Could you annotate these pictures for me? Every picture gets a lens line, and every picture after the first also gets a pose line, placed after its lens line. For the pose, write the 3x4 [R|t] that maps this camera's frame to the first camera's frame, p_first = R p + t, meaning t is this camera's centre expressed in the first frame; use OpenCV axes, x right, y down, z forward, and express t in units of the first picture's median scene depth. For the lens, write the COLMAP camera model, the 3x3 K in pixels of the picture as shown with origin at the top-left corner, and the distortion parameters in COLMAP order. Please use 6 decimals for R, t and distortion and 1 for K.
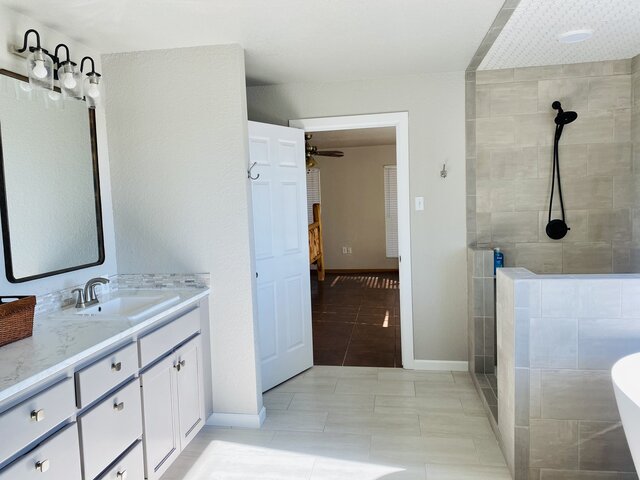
lens RADIAL K [[486.2, 0, 319.4], [0, 486.2, 238.7], [0, 0, 1]] dist [0.002558, -0.006399]
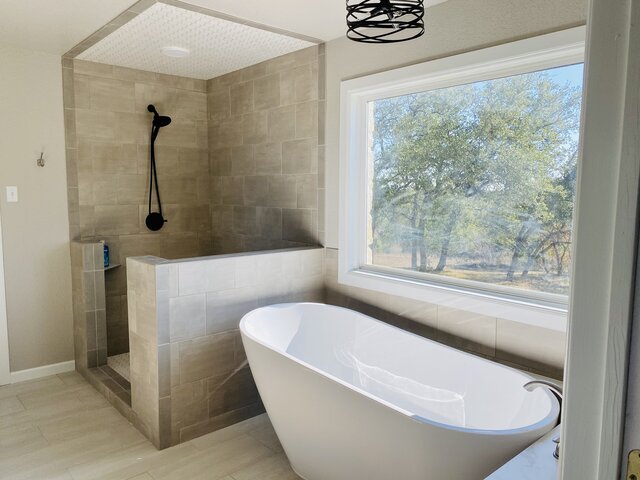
lens RADIAL K [[486.2, 0, 320.2], [0, 486.2, 240.3], [0, 0, 1]] dist [0.002558, -0.006399]
pose [[0.630747, -0.041470, 0.774879, -0.136808], [0.033622, 0.999094, 0.026102, 0.007475], [-0.775260, 0.009590, 0.631570, 0.012960]]
